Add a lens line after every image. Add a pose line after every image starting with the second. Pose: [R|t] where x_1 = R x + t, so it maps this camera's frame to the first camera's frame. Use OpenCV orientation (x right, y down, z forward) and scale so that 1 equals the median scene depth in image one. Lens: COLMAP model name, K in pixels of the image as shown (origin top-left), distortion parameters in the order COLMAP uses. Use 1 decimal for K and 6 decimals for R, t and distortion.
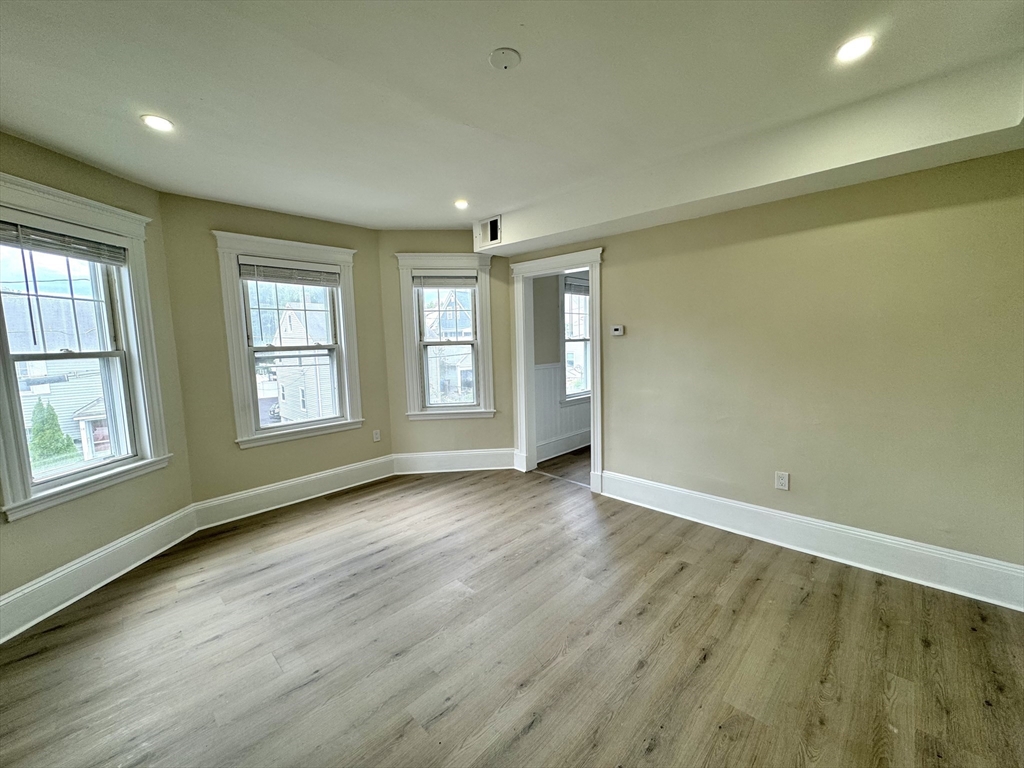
lens RADIAL K [[407.9, 0, 514.1], [0, 407.9, 379.7], [0, 0, 1]] dist [-0.002143, 0.001240]
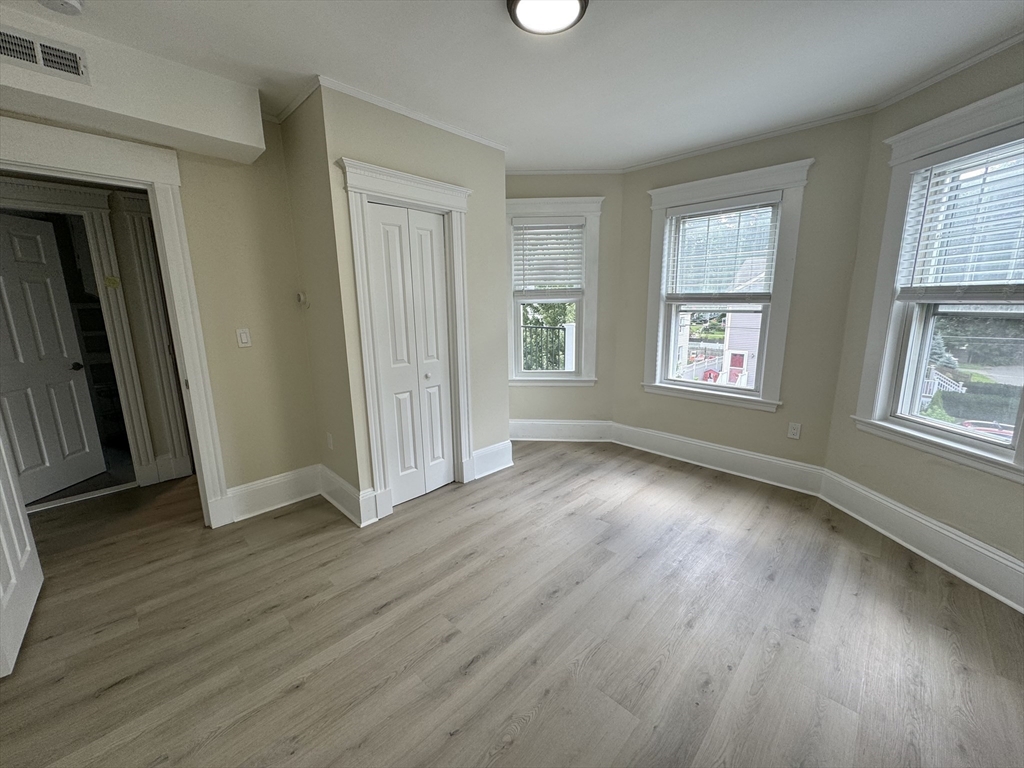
lens RADIAL K [[407.9, 0, 515.4], [0, 407.9, 383.4], [0, 0, 1]] dist [-0.002143, 0.001240]
pose [[-0.000051, 0.217867, -0.975978, 0.409051], [-0.102988, 0.970788, 0.216714, -0.056108], [0.994683, 0.100525, 0.022388, 0.599100]]
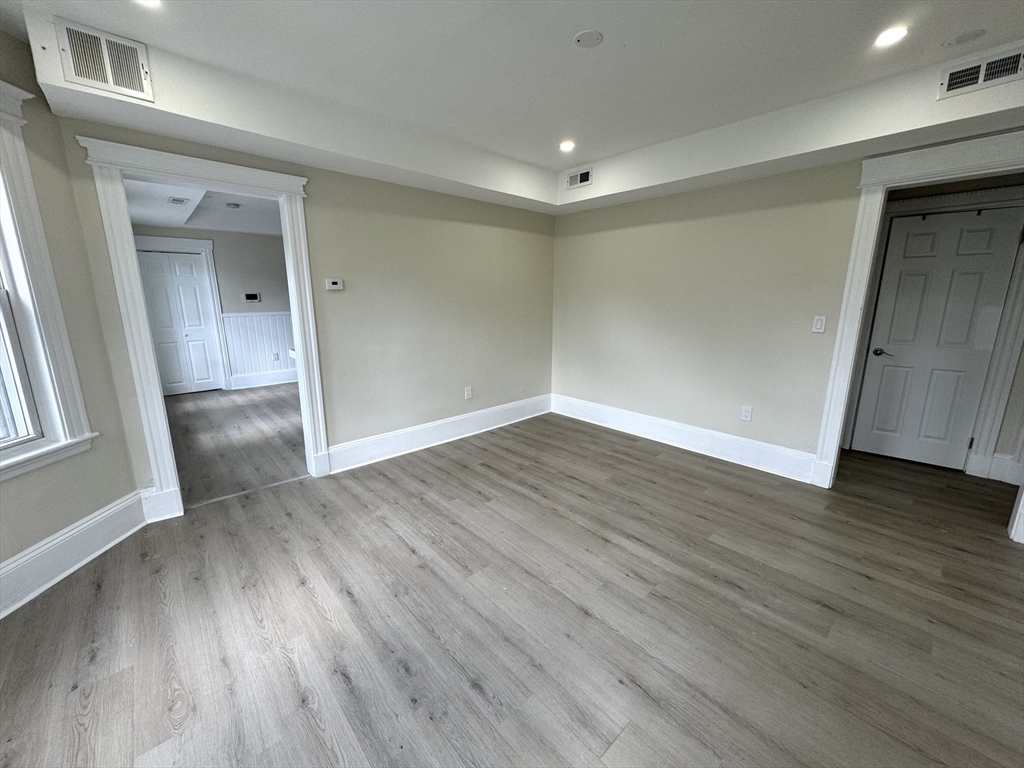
lens RADIAL K [[407.9, 0, 508.8], [0, 407.9, 381.3], [0, 0, 1]] dist [-0.002143, 0.001240]
pose [[0.071489, -0.187447, 0.979670, -0.627496], [0.095742, 0.978937, 0.180321, -0.038944], [-0.992836, 0.080905, 0.087929, 0.569351]]
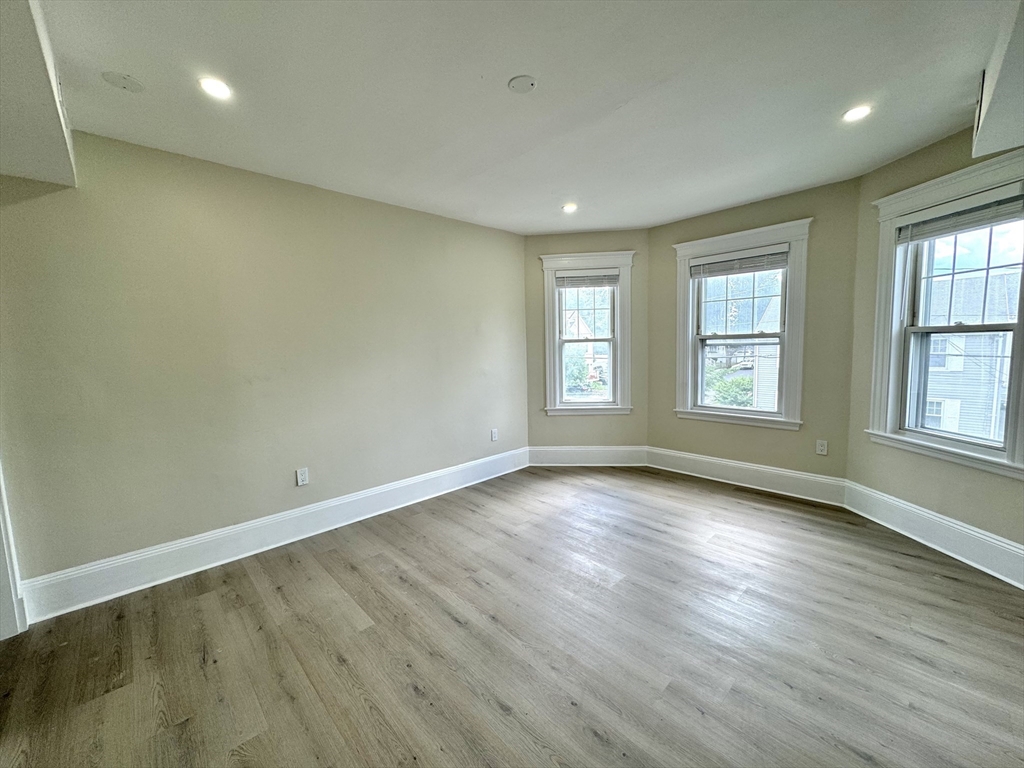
lens RADIAL K [[407.9, 0, 512.4], [0, 407.9, 385.5], [0, 0, 1]] dist [-0.002143, 0.001240]
pose [[-0.036273, 0.129997, -0.990851, 0.559912], [-0.070762, 0.988680, 0.132303, -0.055134], [0.996833, 0.074913, -0.026664, 0.505731]]
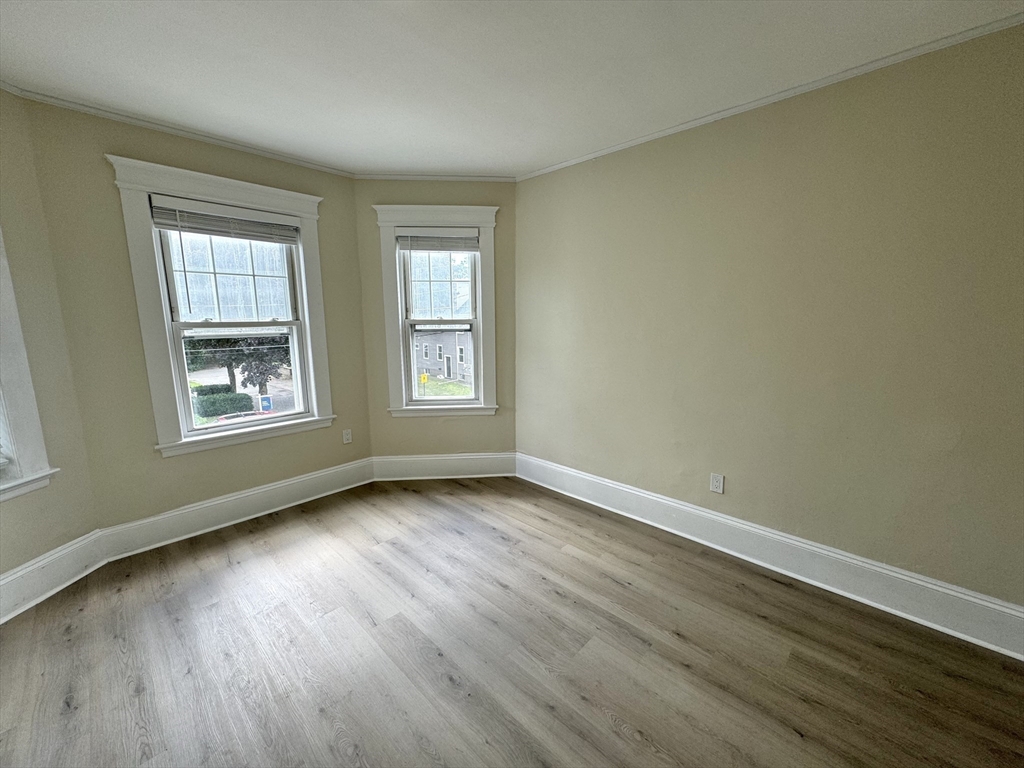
lens RADIAL K [[407.9, 0, 507.3], [0, 407.9, 386.6], [0, 0, 1]] dist [-0.002143, 0.001240]
pose [[0.999816, 0.017700, -0.007397, -0.029473], [-0.017217, 0.997993, 0.060944, -0.017527], [0.008461, -0.060805, 0.998114, 0.245620]]
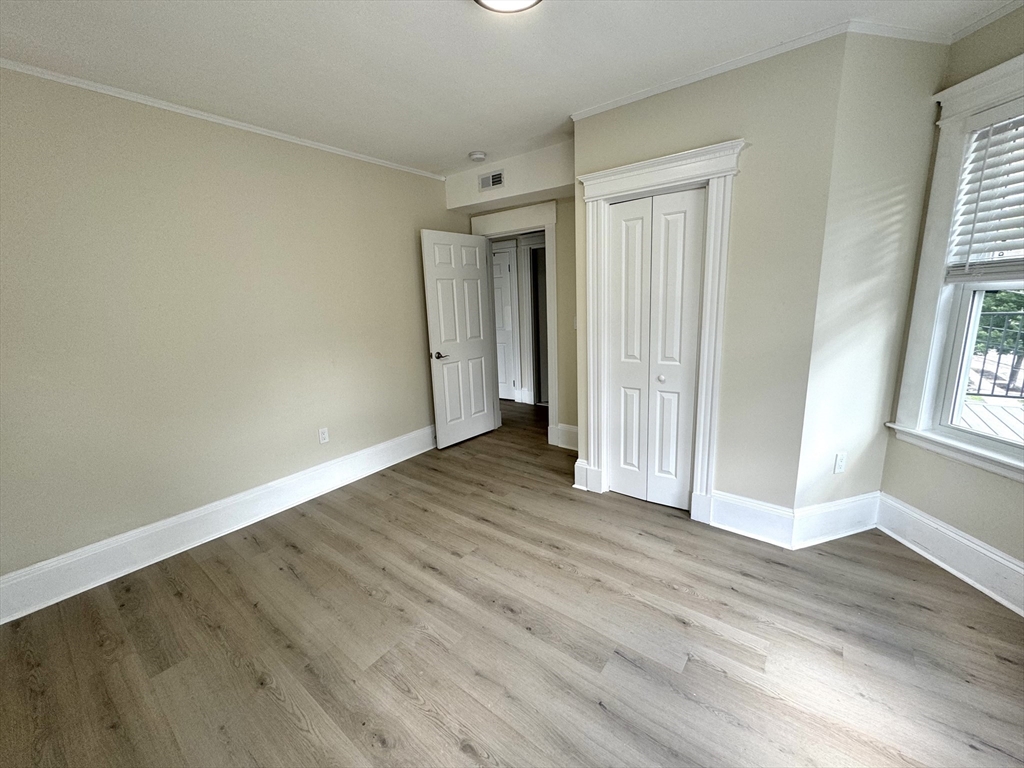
lens RADIAL K [[407.9, 0, 507.7], [0, 407.9, 384.2], [0, 0, 1]] dist [-0.002143, 0.001240]
pose [[-0.993372, 0.080911, -0.081642, -0.066850], [0.050971, 0.946705, 0.318043, -0.115212], [0.103024, 0.311773, -0.944555, 1.125252]]
